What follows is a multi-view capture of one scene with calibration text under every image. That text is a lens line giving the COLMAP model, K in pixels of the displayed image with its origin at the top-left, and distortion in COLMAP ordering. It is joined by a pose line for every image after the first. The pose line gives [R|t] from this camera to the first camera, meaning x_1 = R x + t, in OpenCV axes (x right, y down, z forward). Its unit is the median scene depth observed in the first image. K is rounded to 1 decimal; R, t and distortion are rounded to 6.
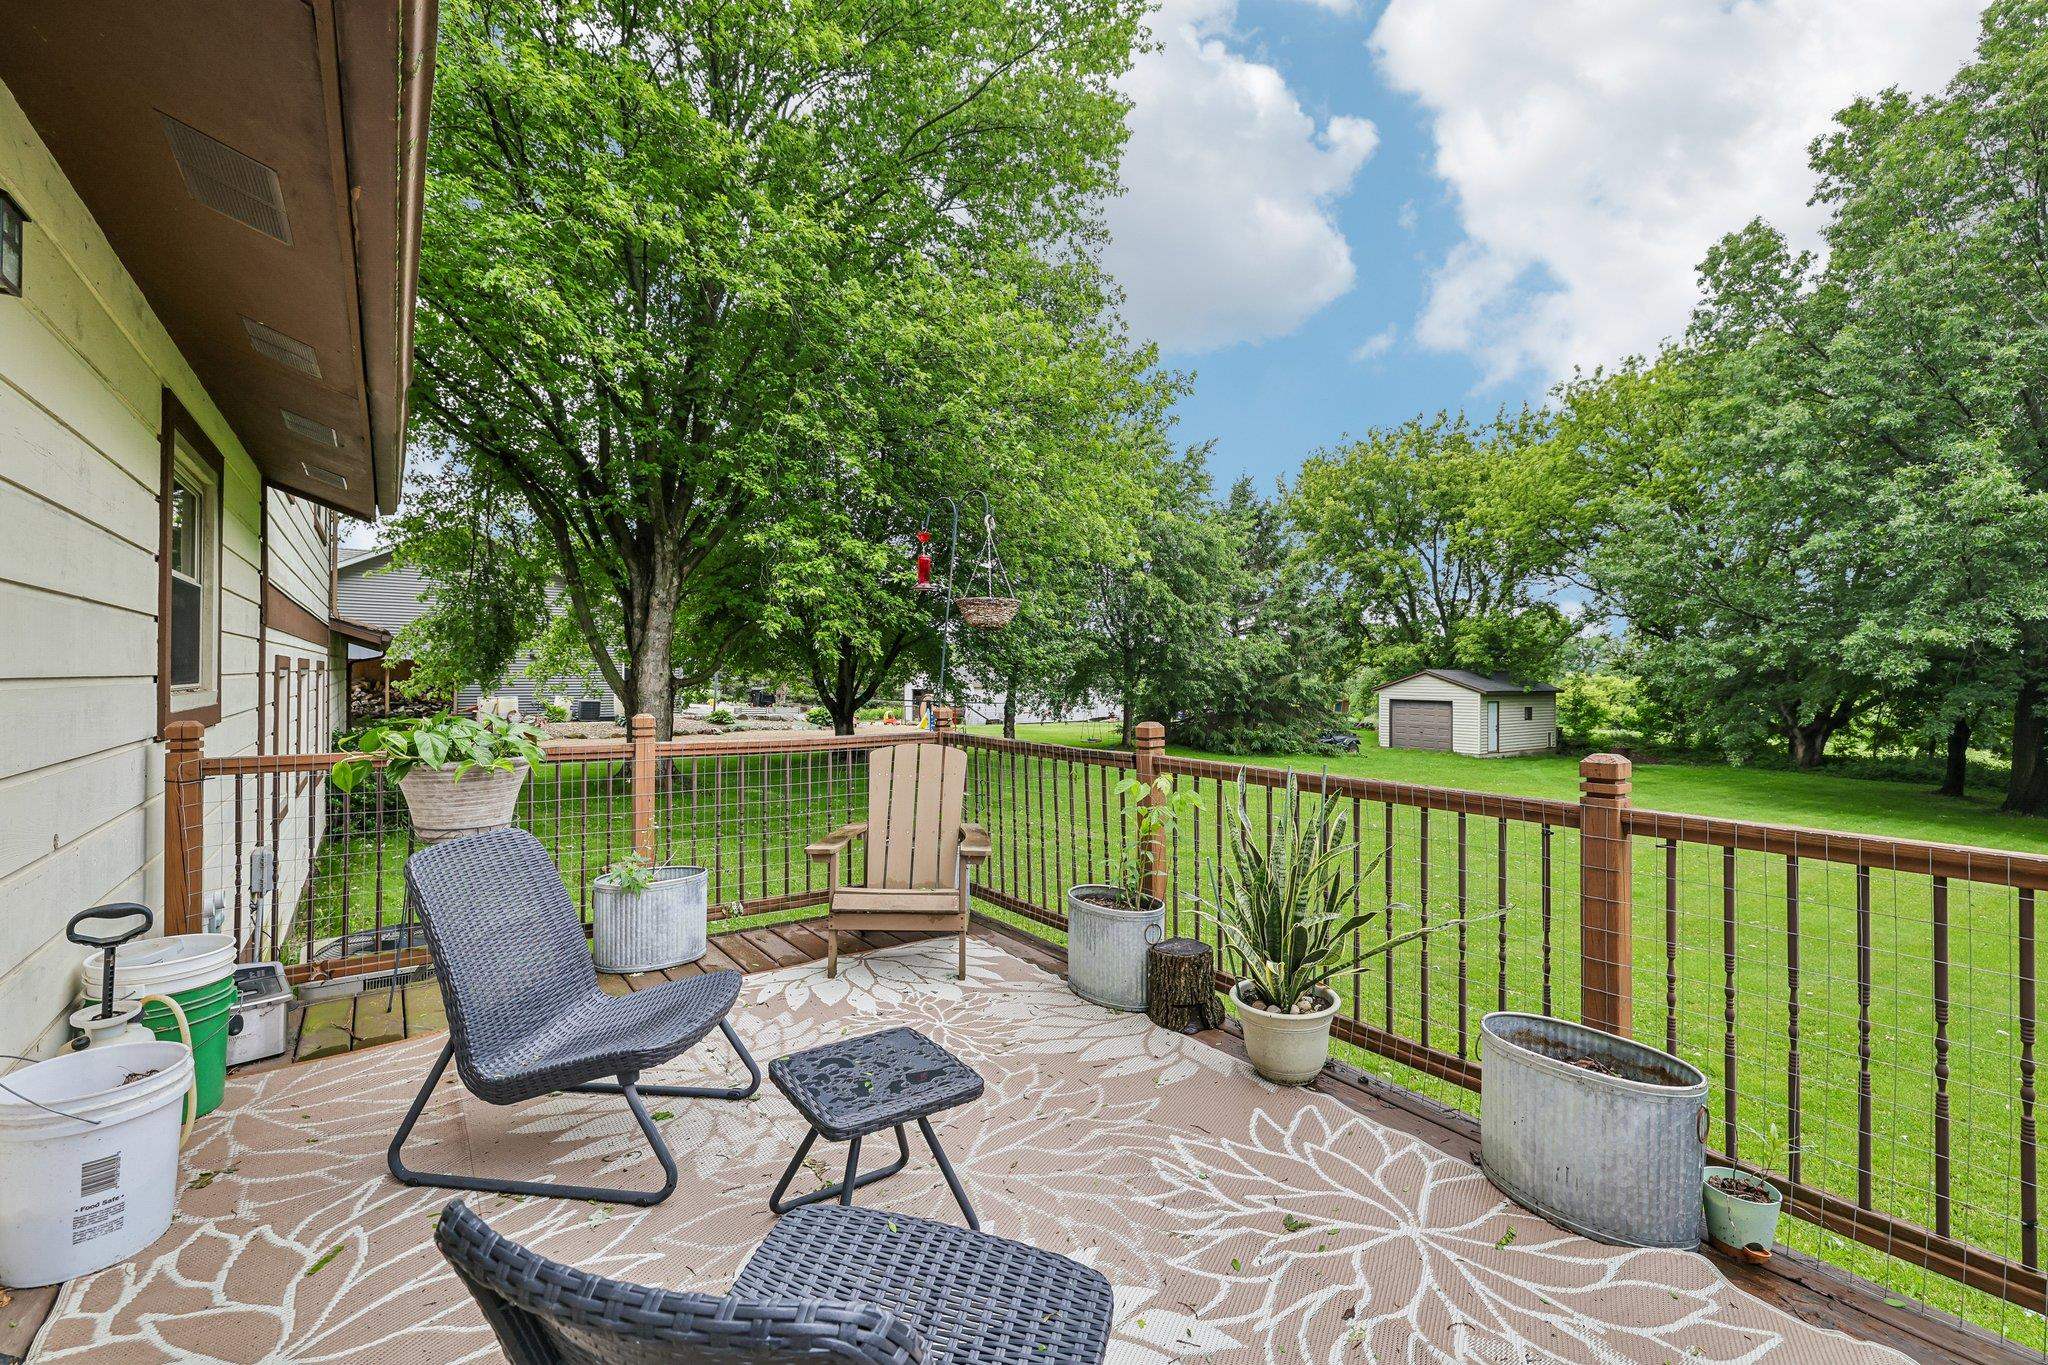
lens RADIAL K [[842.4, 0, 1032.0], [0, 842.4, 663.2], [0, 0, 1]] dist [-0.000230, 0.000140]
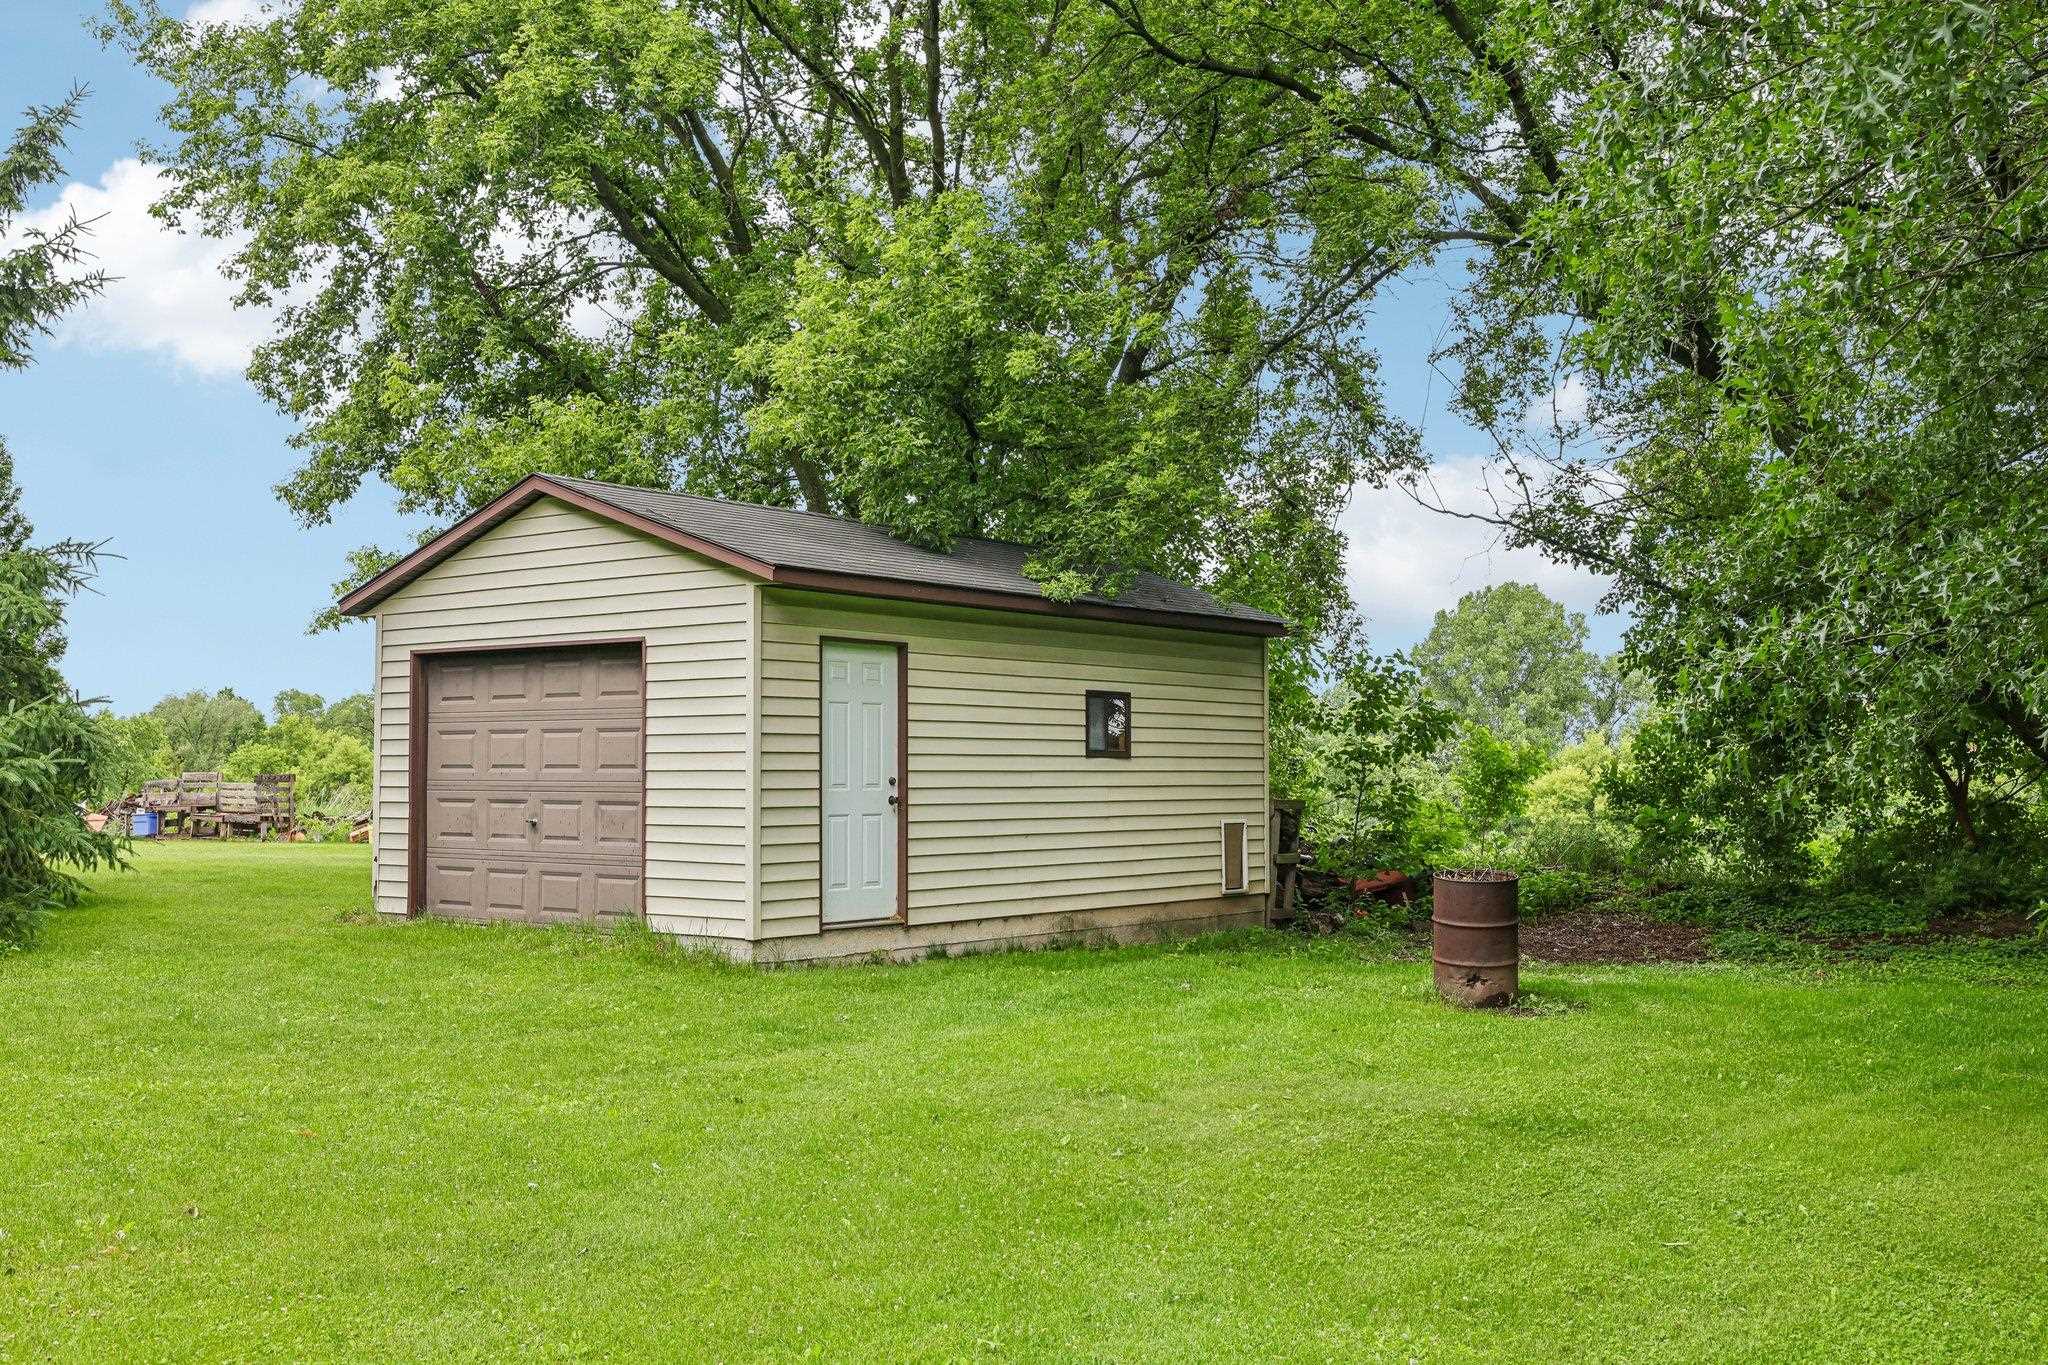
lens RADIAL K [[2081.6, 0, 1024.0], [0, 2081.6, 682.5], [0, 0, 1]] dist [-0.001514, -0.001942]
pose [[0.961313, 0.005980, 0.275394, 0.467915], [0.002522, 0.999531, -0.030508, 0.069378], [-0.275448, 0.030022, 0.960847, 0.581118]]
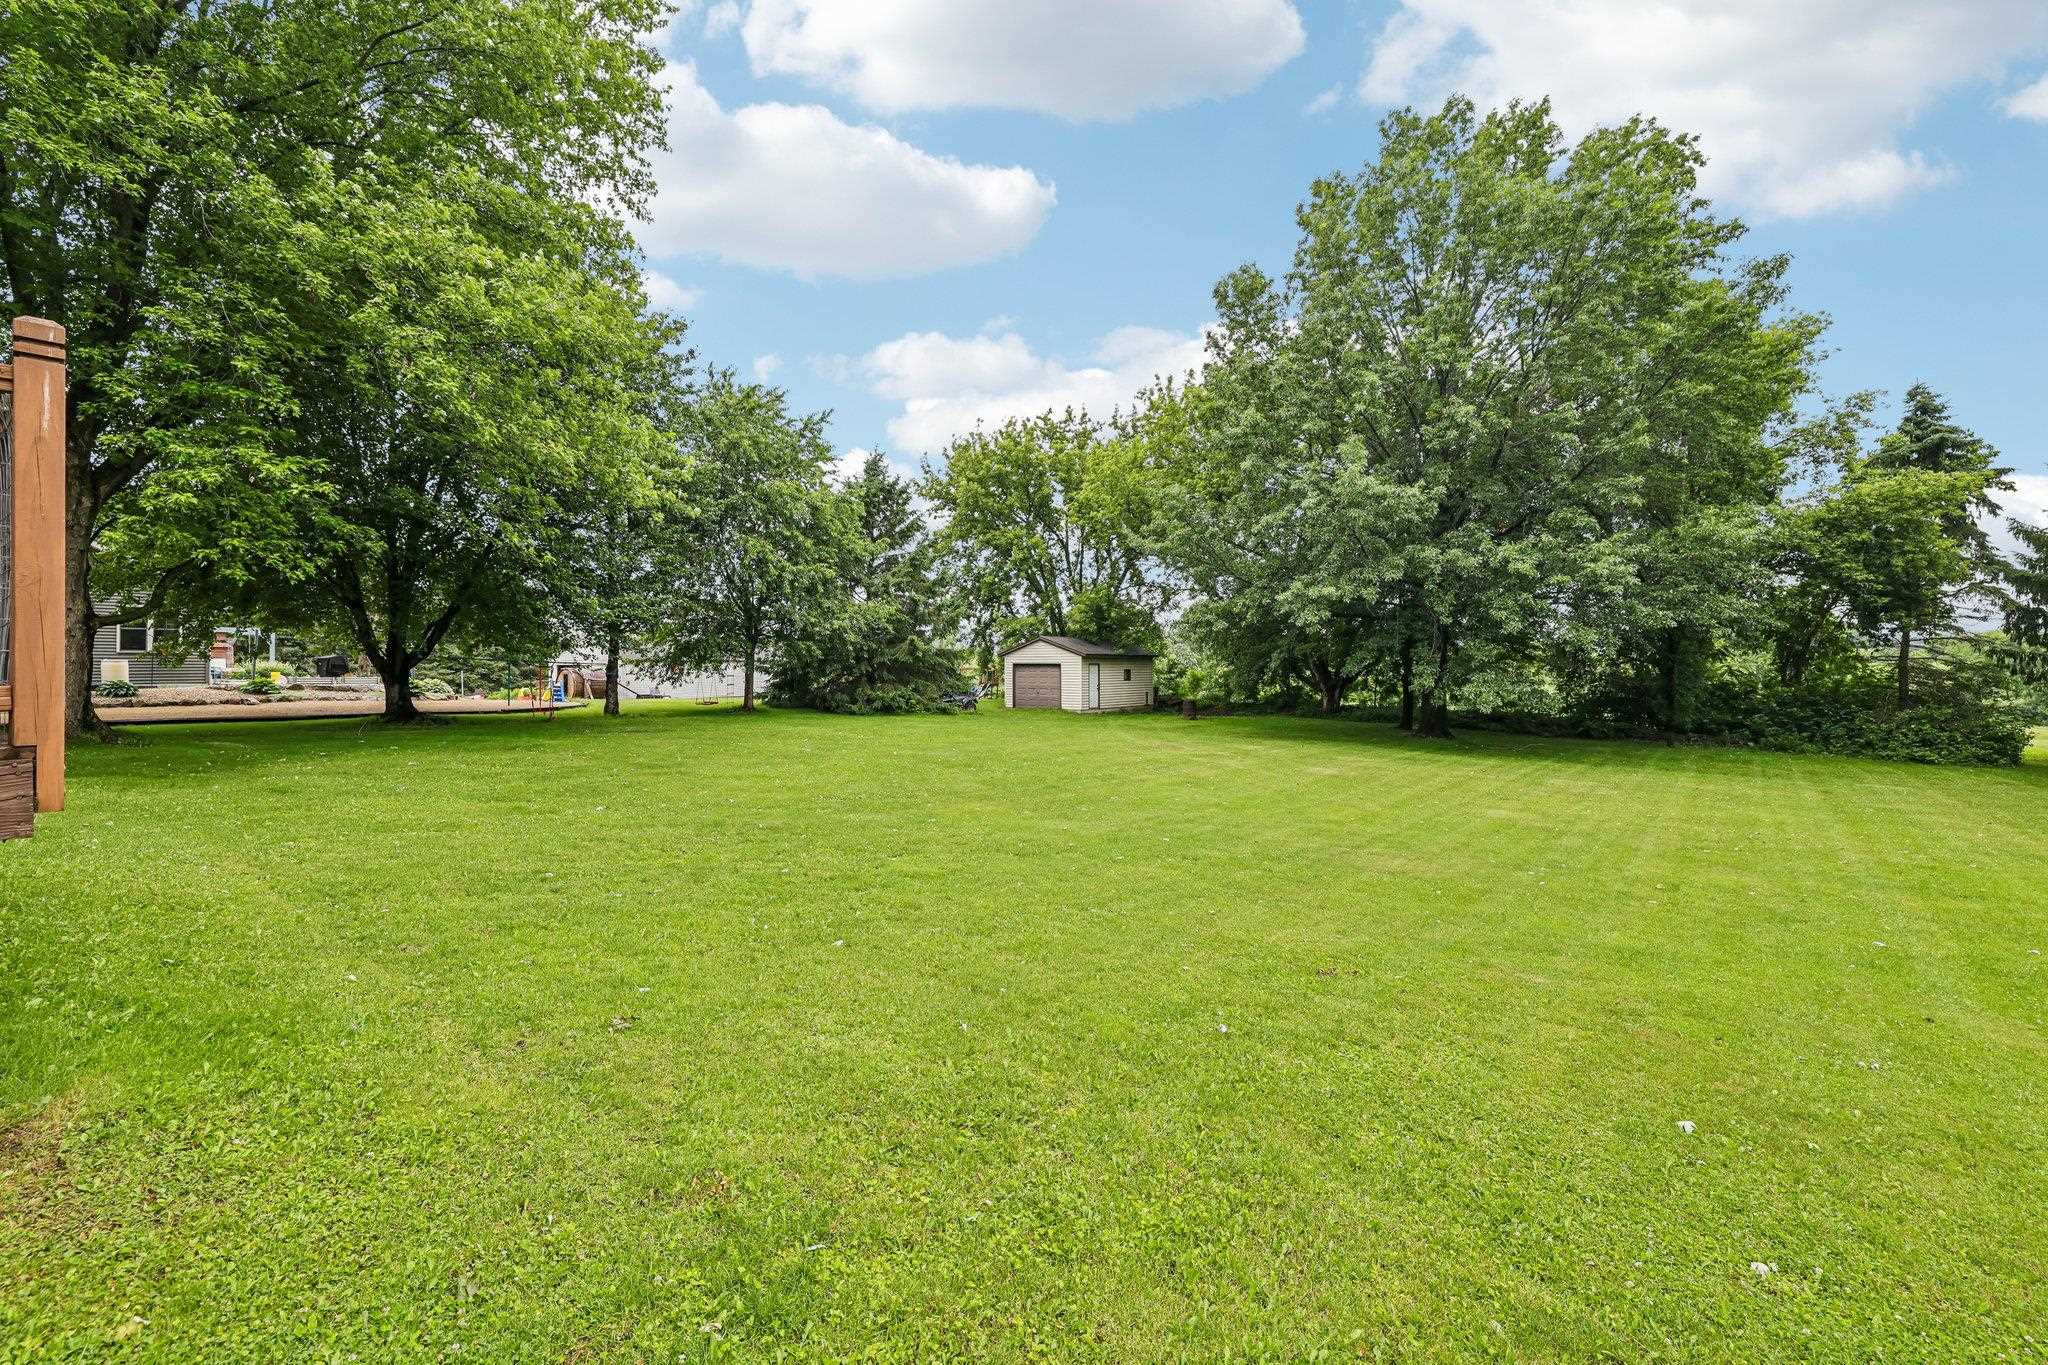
lens RADIAL K [[842.4, 0, 1032.0], [0, 842.4, 663.2], [0, 0, 1]] dist [-0.000230, 0.000140]
pose [[0.957770, -0.006378, 0.287465, 0.143413], [0.004128, 0.999956, 0.008431, 0.035720], [-0.287506, -0.006889, 0.957754, -0.064690]]
